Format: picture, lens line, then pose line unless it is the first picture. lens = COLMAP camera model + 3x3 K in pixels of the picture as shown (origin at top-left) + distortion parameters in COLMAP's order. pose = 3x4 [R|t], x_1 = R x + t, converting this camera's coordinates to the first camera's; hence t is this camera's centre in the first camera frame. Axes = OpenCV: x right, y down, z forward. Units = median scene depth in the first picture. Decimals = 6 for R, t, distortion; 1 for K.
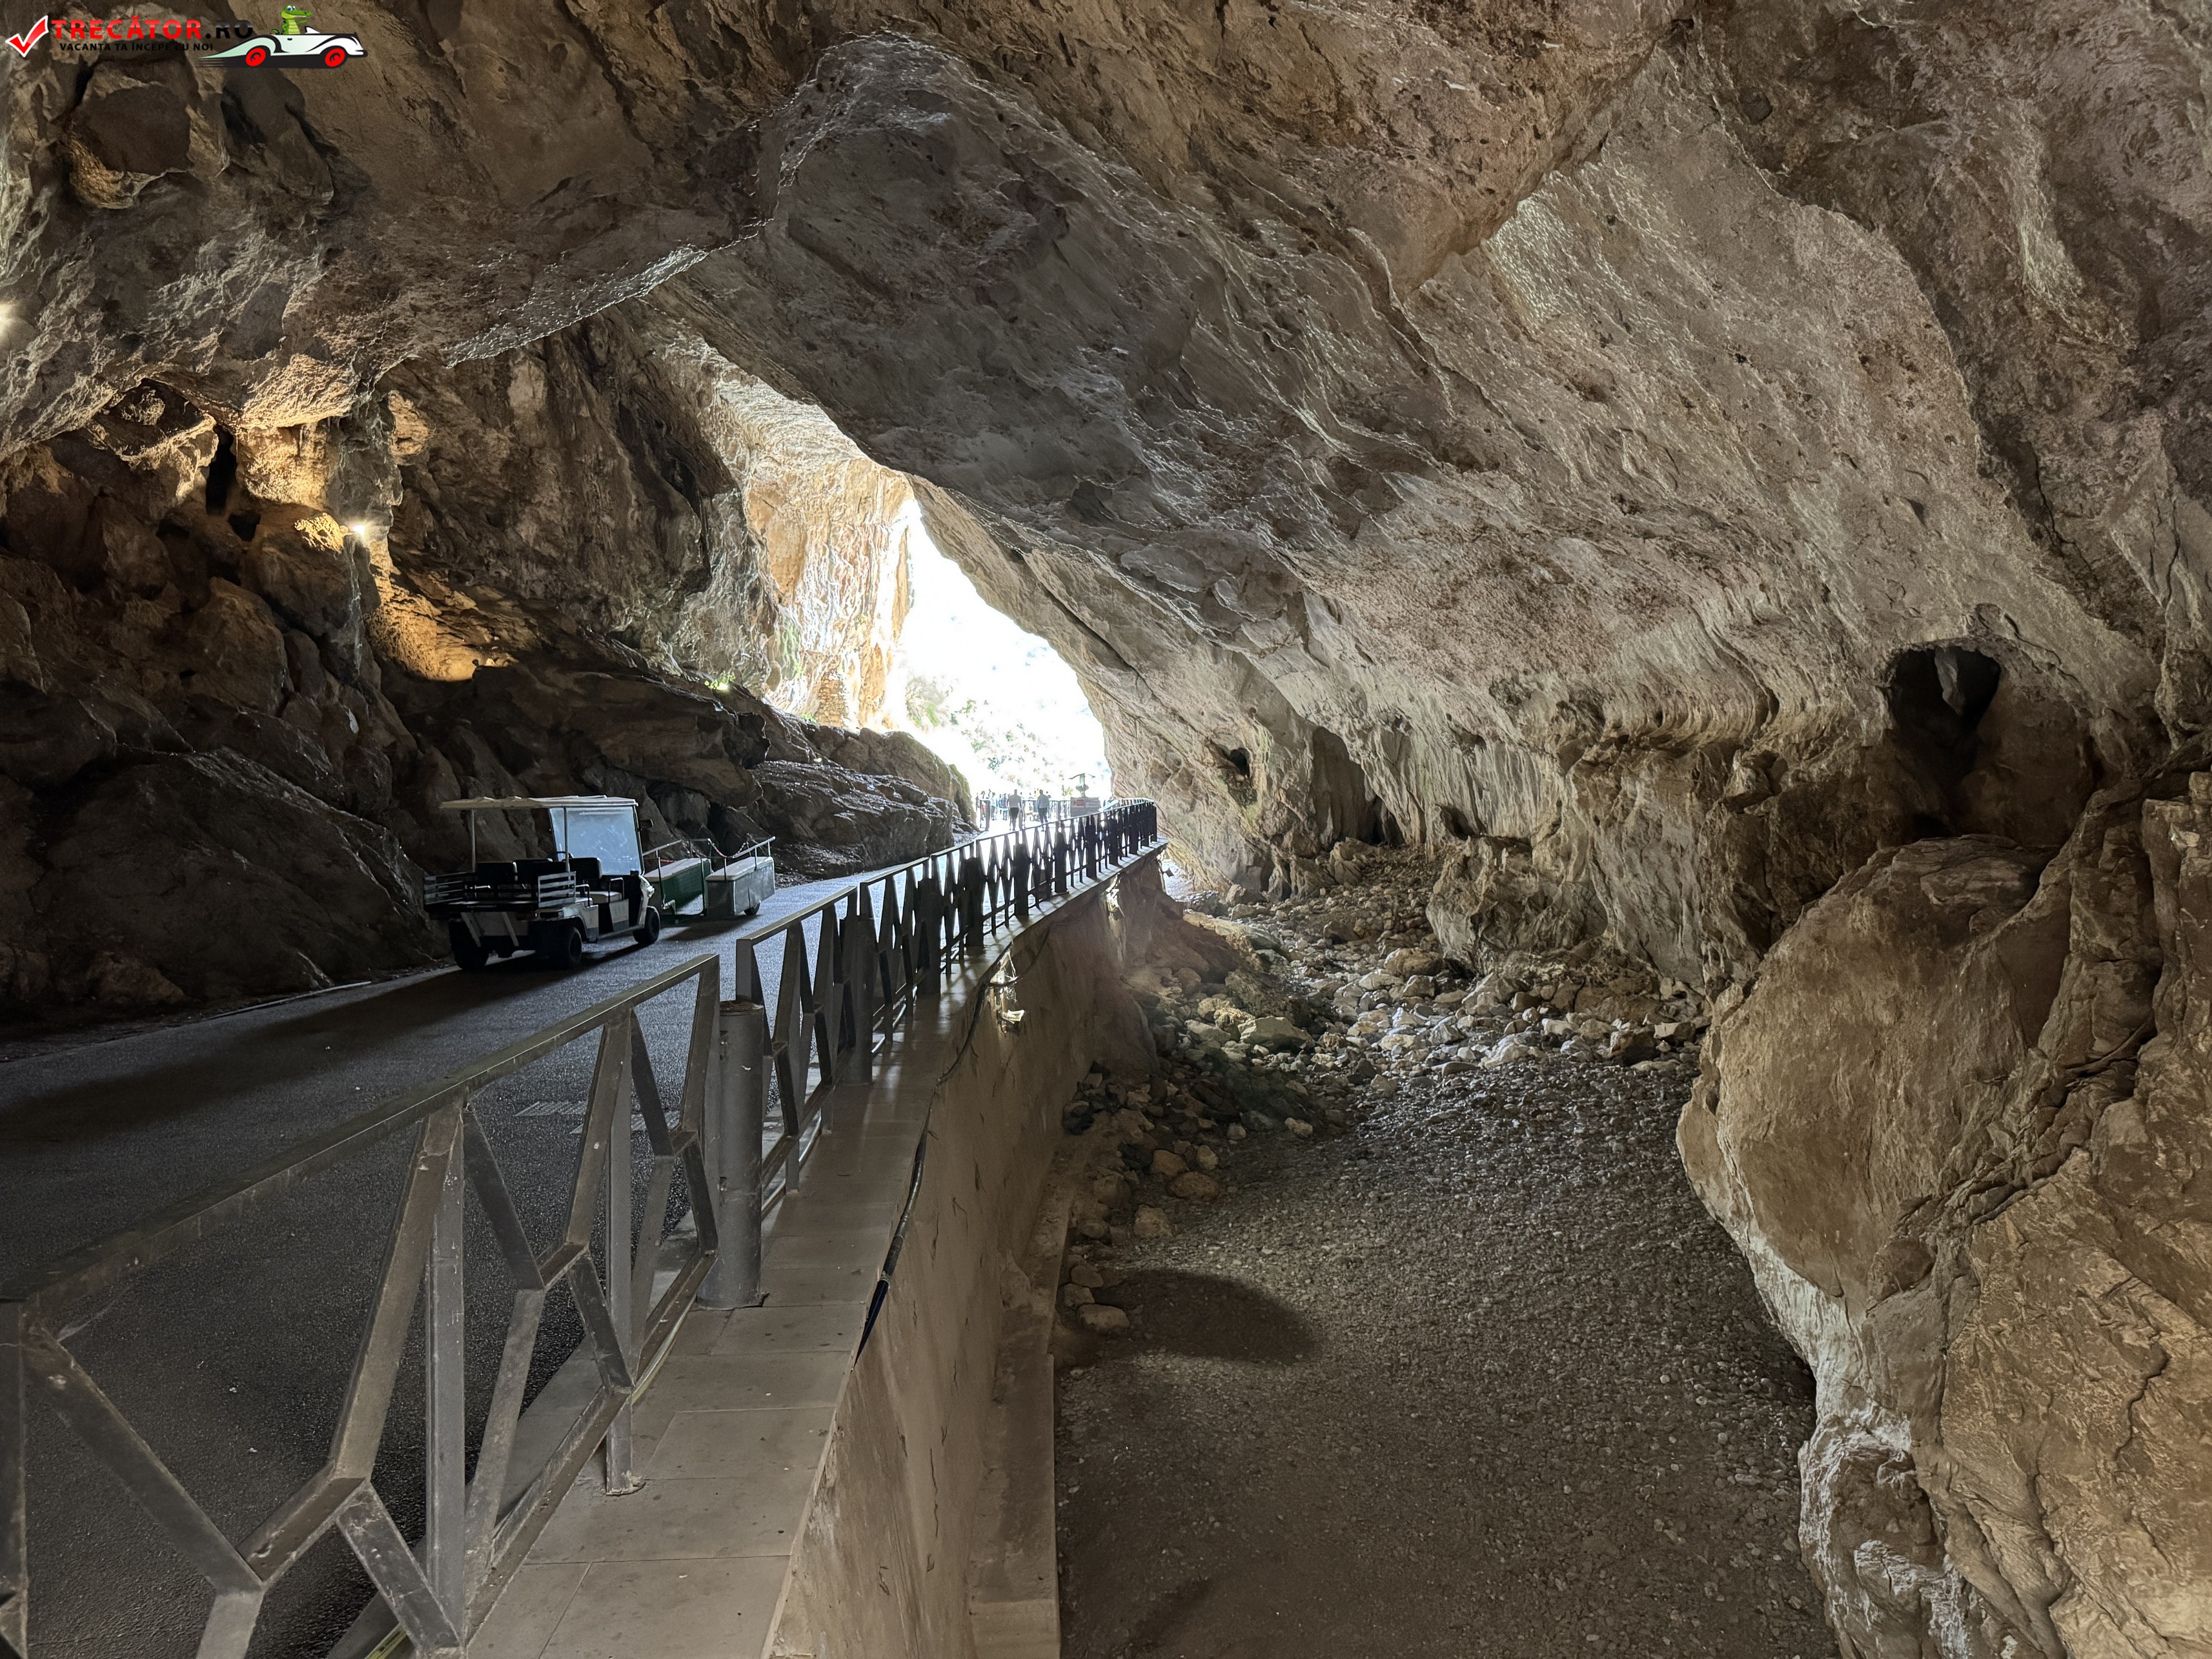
lens RADIAL K [[1551.1, 0, 1106.0], [0, 1551.1, 829.5], [0, 0, 1]] dist [0.104109, -0.150153]
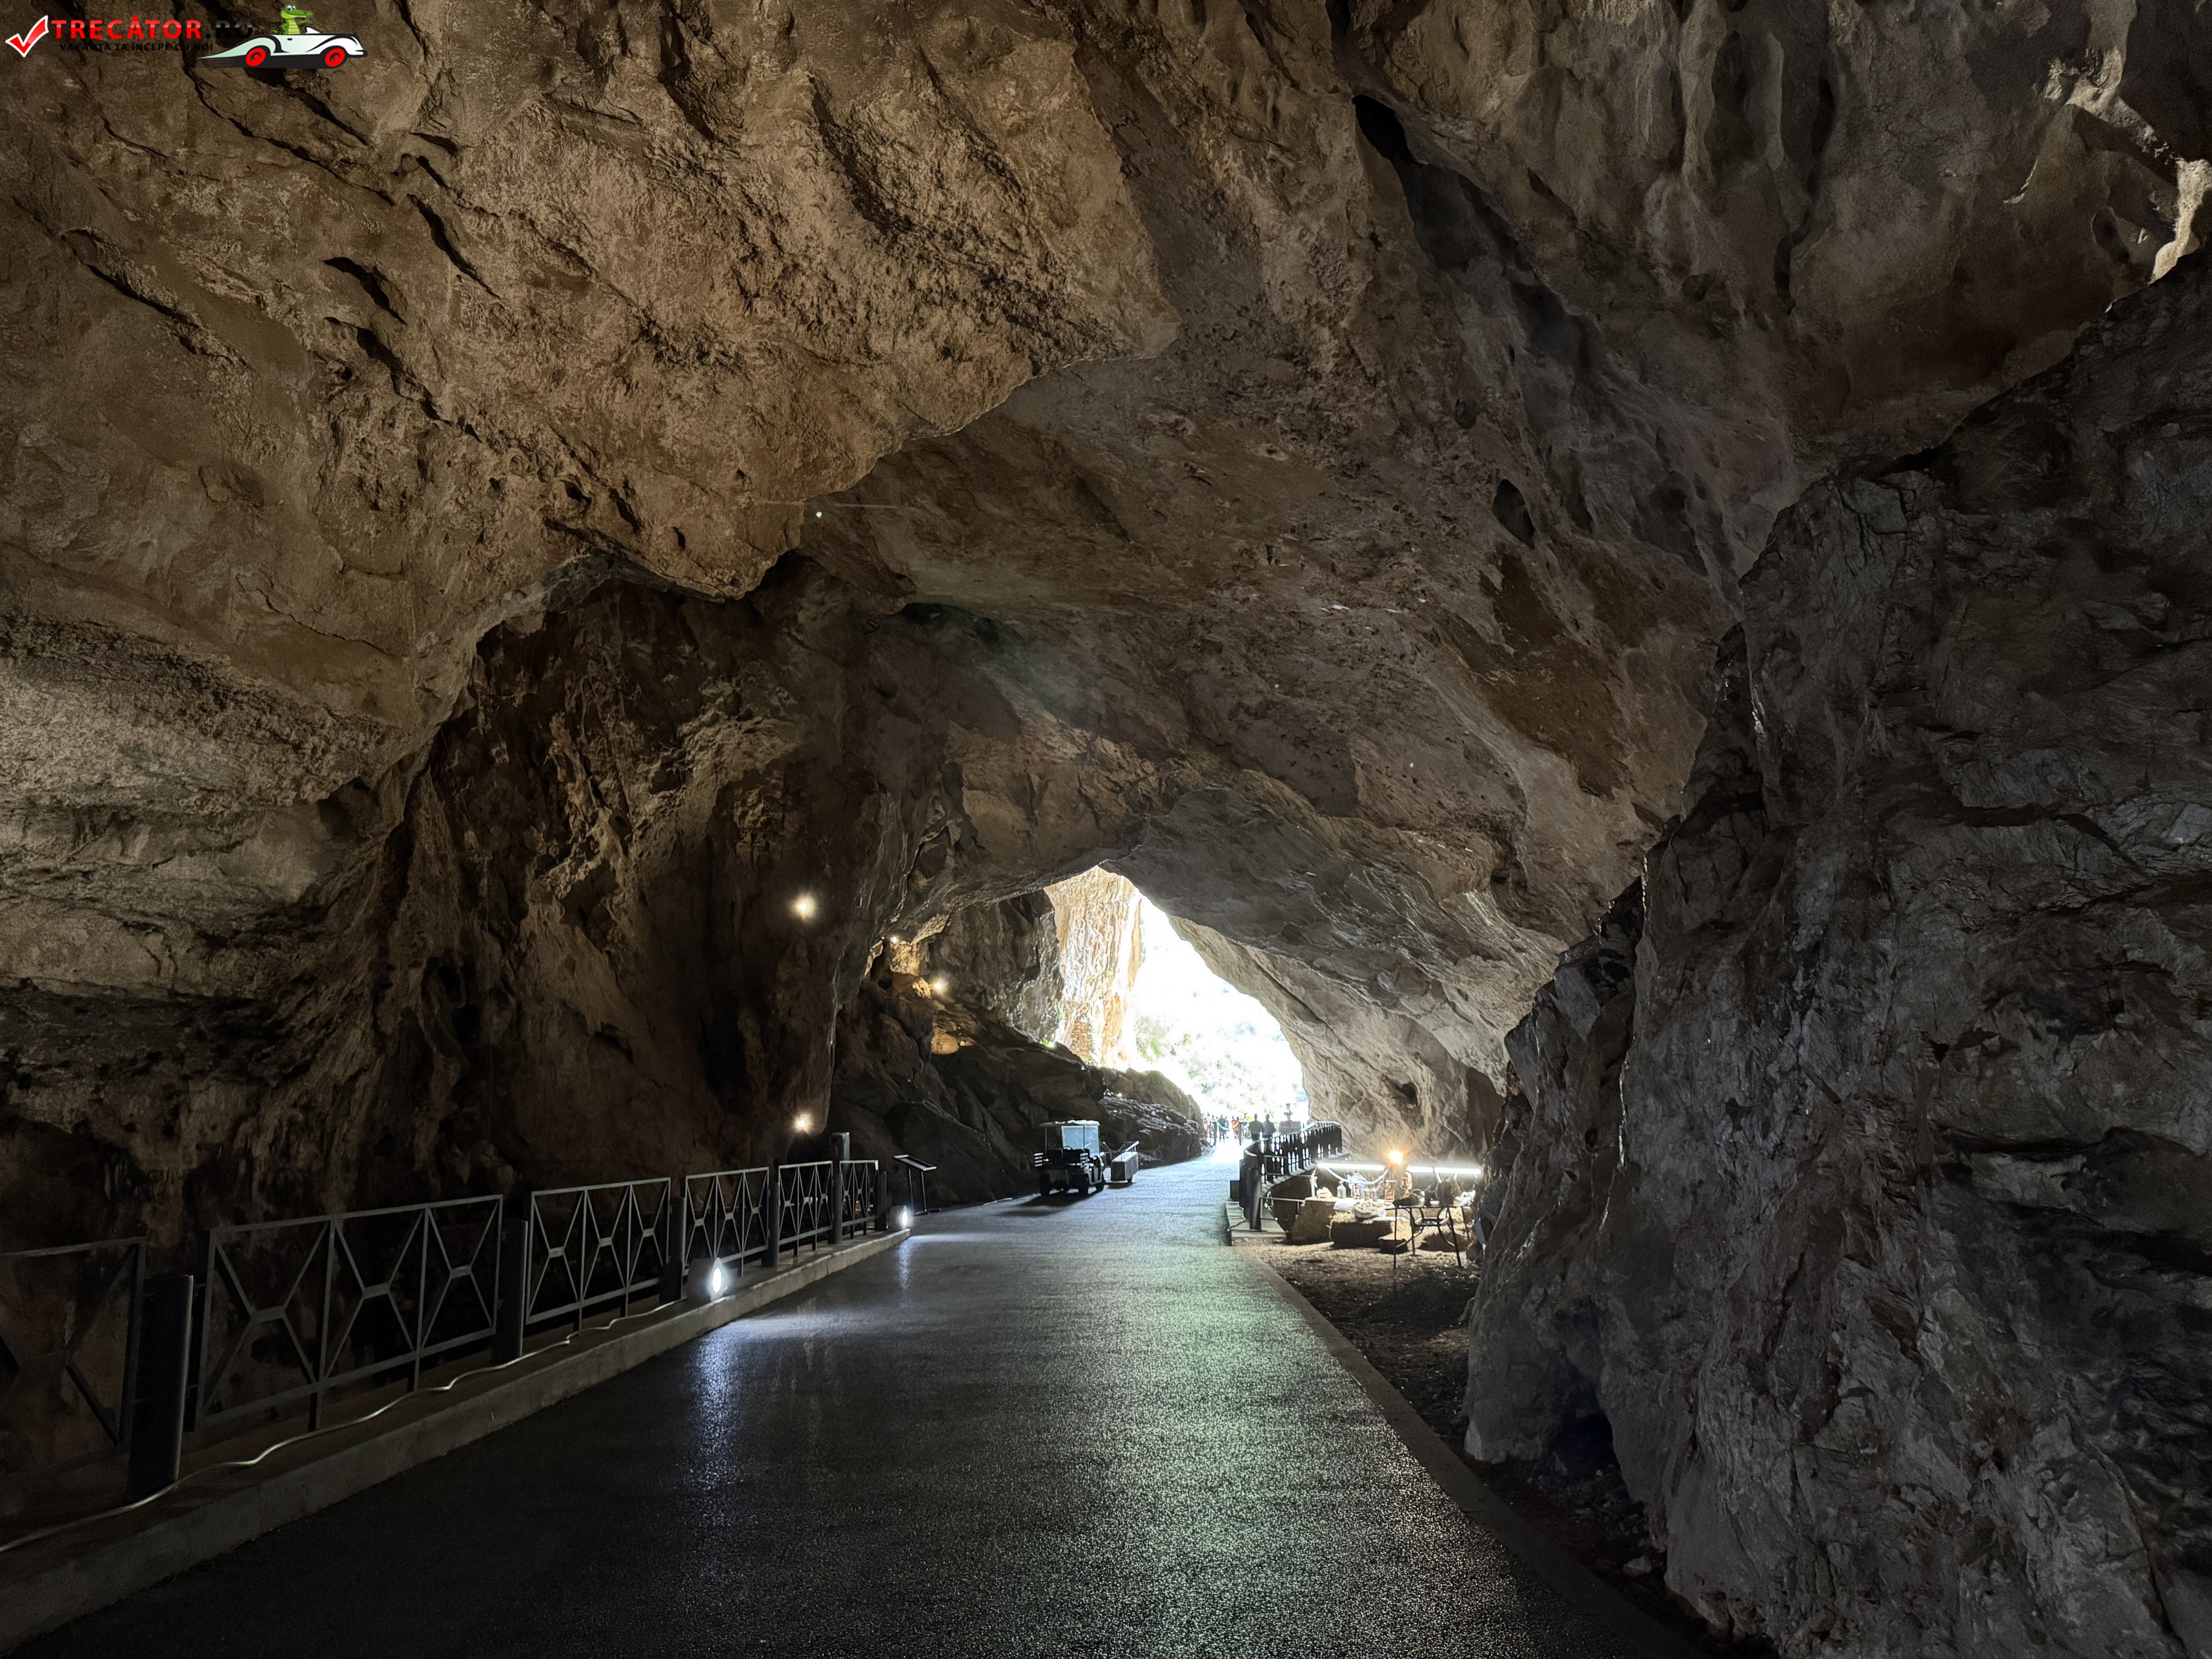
lens RADIAL K [[1556.3, 0, 1103.6], [0, 1556.3, 828.0], [0, 0, 1]] dist [0.113719, -0.193161]
pose [[0.992409, -0.014490, -0.122124, -0.004047], [-0.010471, 0.979473, -0.201306, 0.005676], [0.122534, 0.201056, 0.971886, -0.390824]]
